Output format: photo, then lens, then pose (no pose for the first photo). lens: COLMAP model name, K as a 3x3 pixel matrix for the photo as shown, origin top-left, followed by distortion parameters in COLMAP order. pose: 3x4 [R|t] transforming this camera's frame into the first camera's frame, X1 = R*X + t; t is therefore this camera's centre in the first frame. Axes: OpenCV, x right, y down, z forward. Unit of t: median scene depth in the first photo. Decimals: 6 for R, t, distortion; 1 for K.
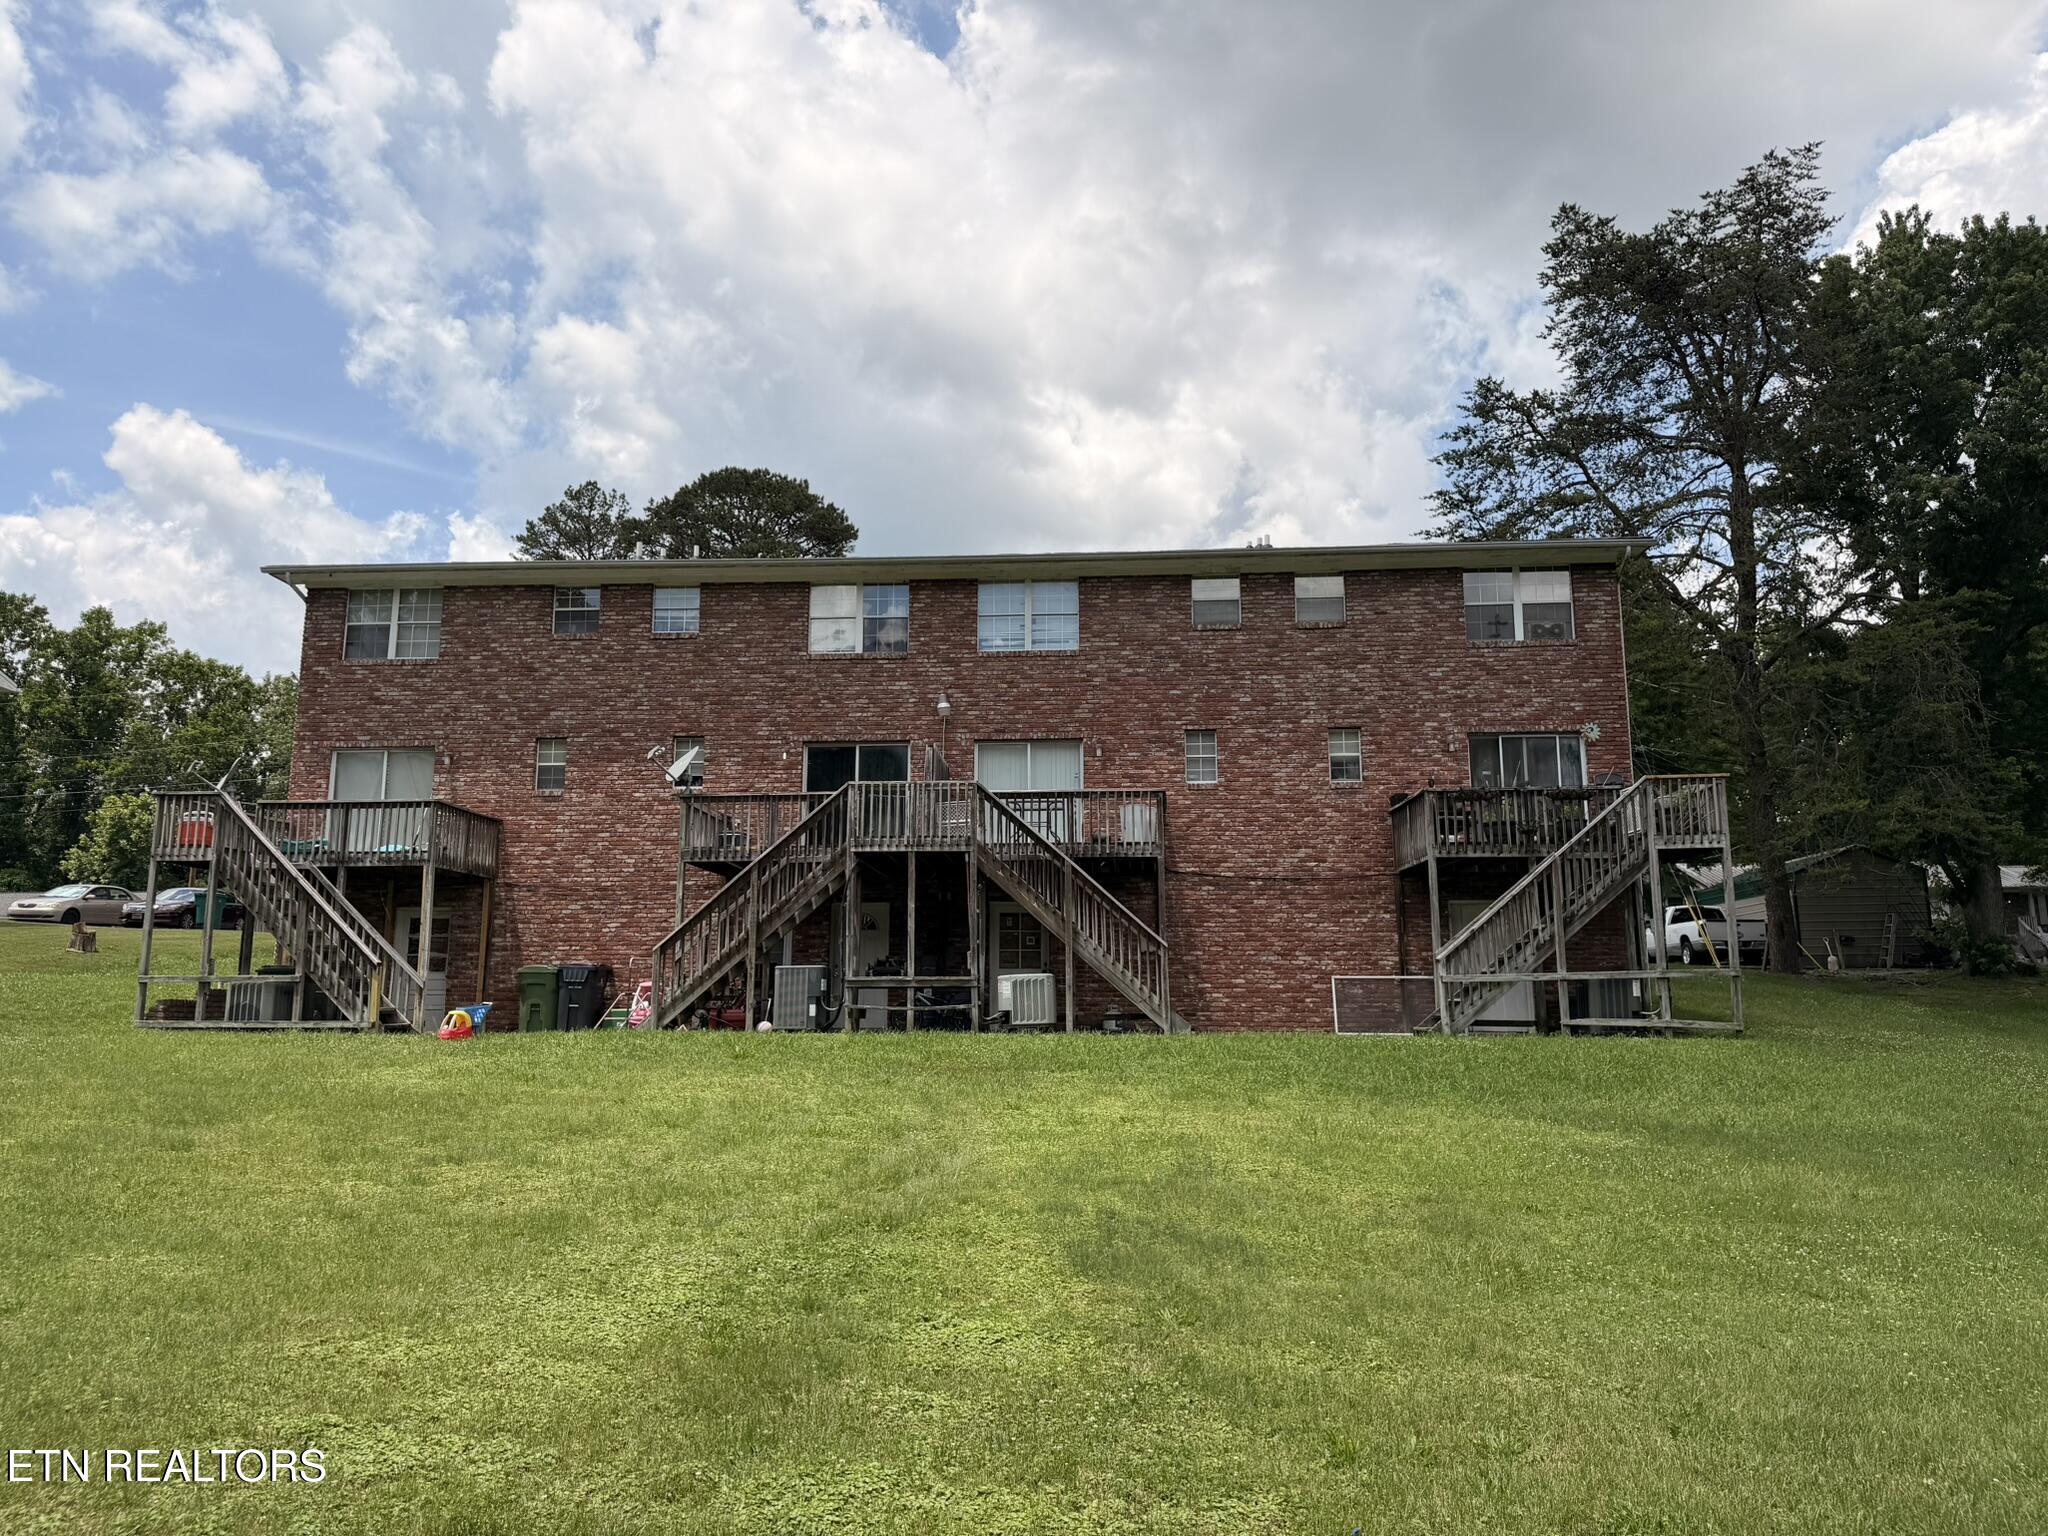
lens RADIAL K [[1440.8, 0, 1014.5], [0, 1440.8, 761.2], [0, 0, 1]] dist [0.046779, -0.052485]
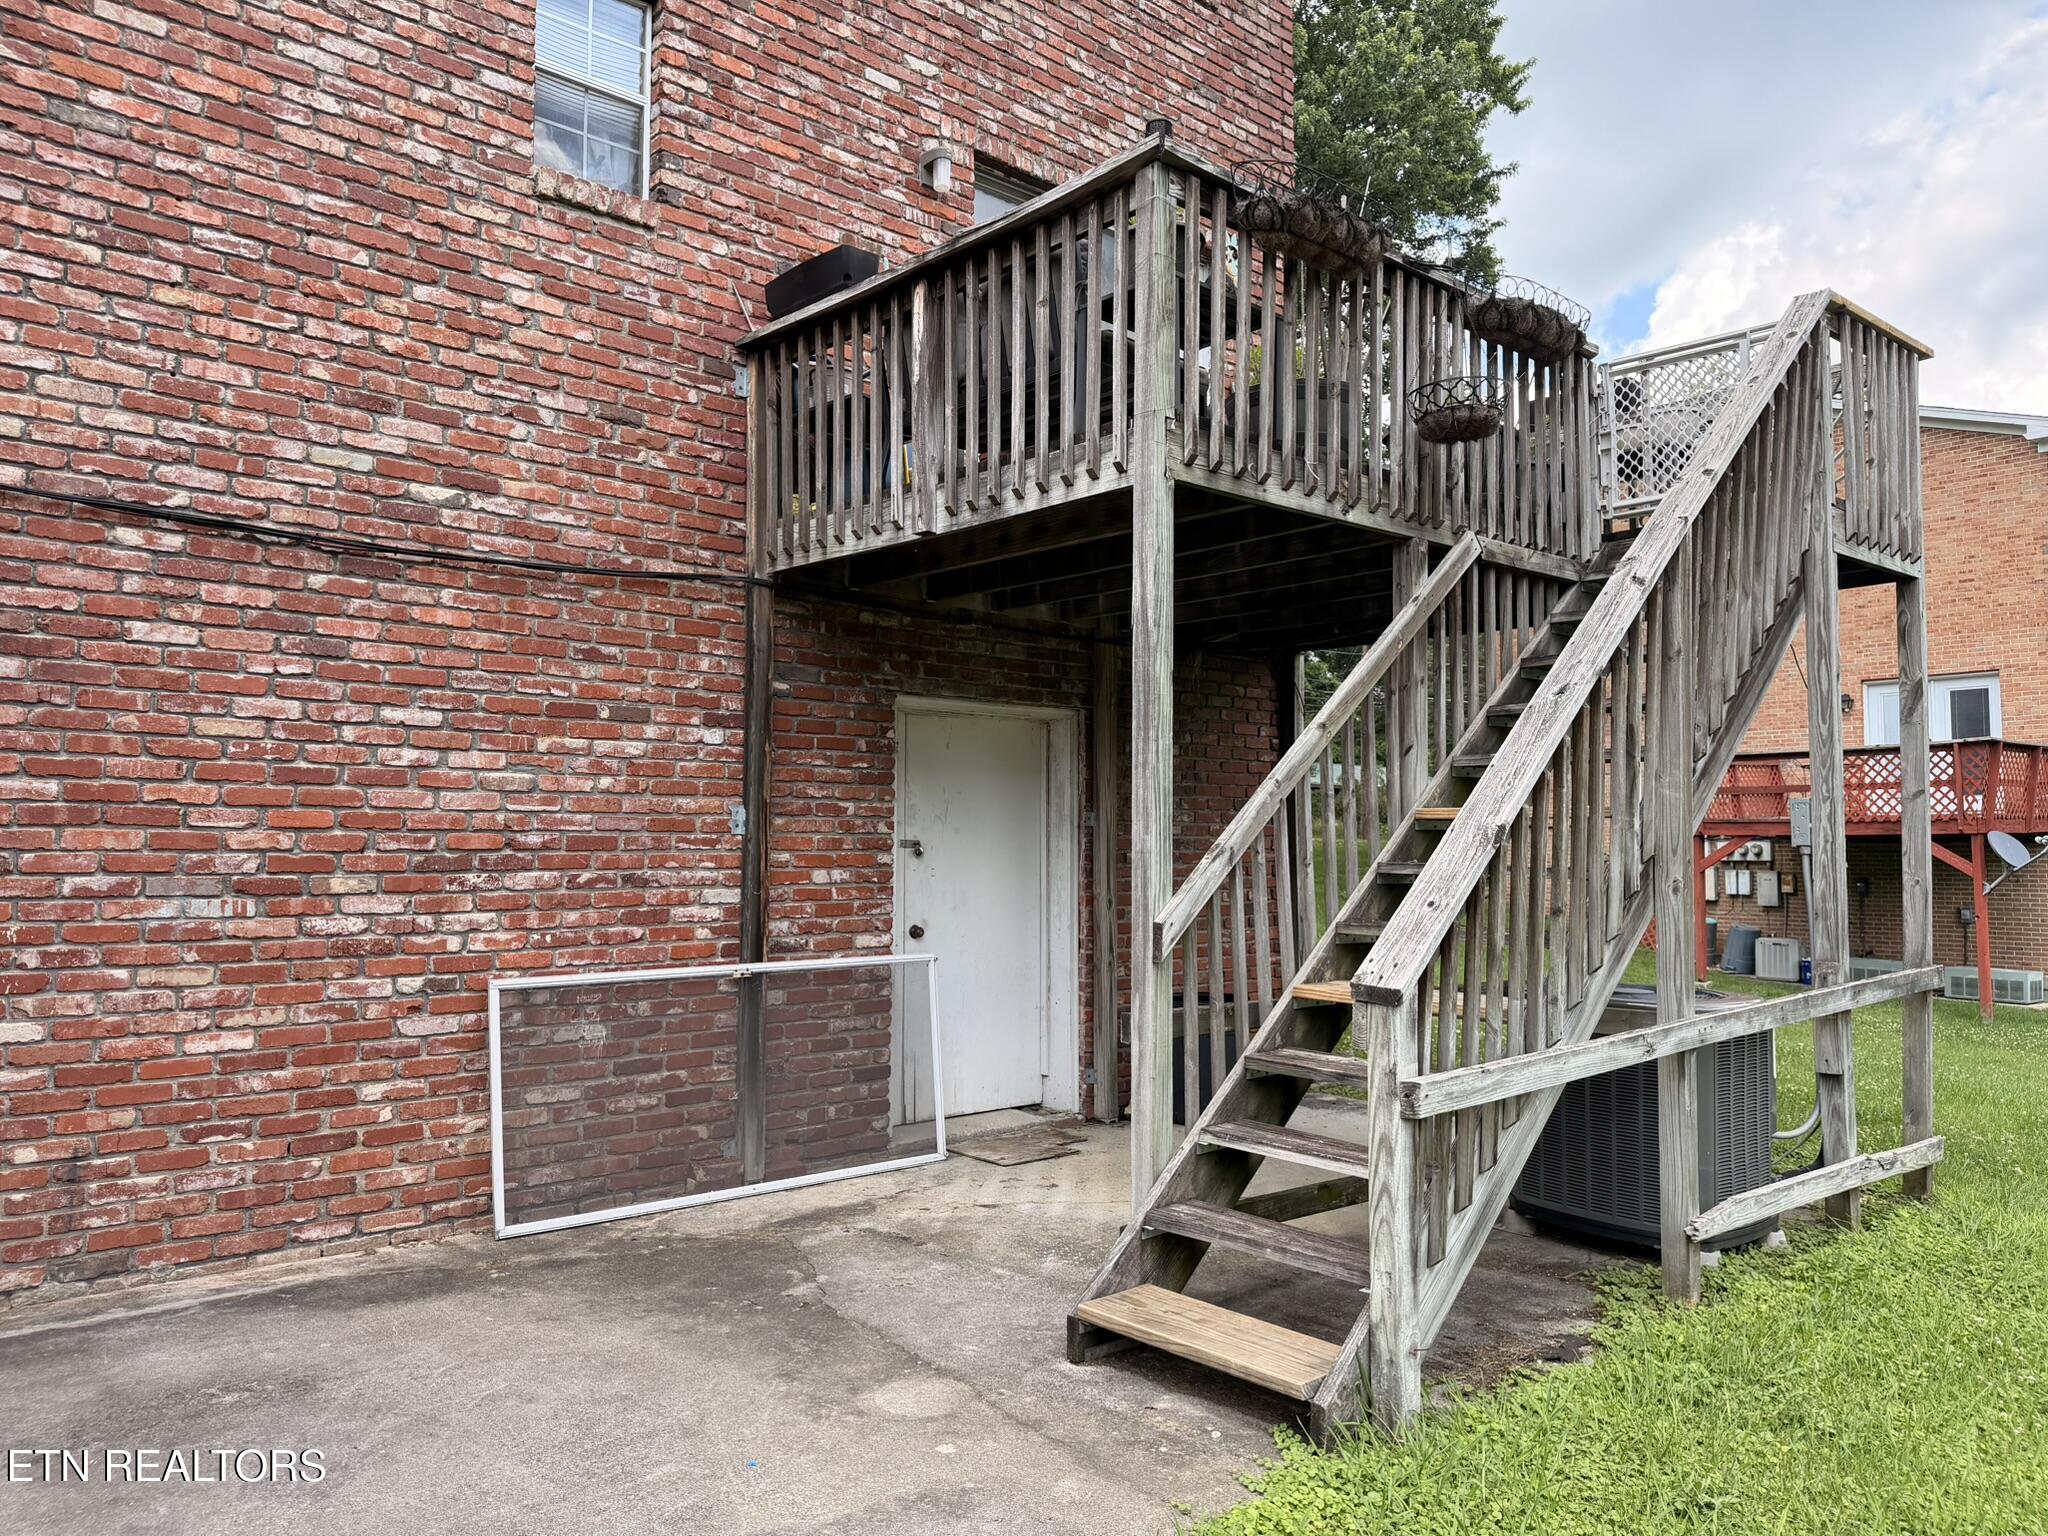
lens RADIAL K [[1440.8, 0, 1019.4], [0, 1440.8, 752.6], [0, 0, 1]] dist [0.046779, -0.052485]
pose [[0.707017, 0.048121, 0.705557, 0.112525], [-0.123747, 0.990708, 0.056434, 0.088231], [-0.696285, -0.127210, 0.706402, 0.774501]]
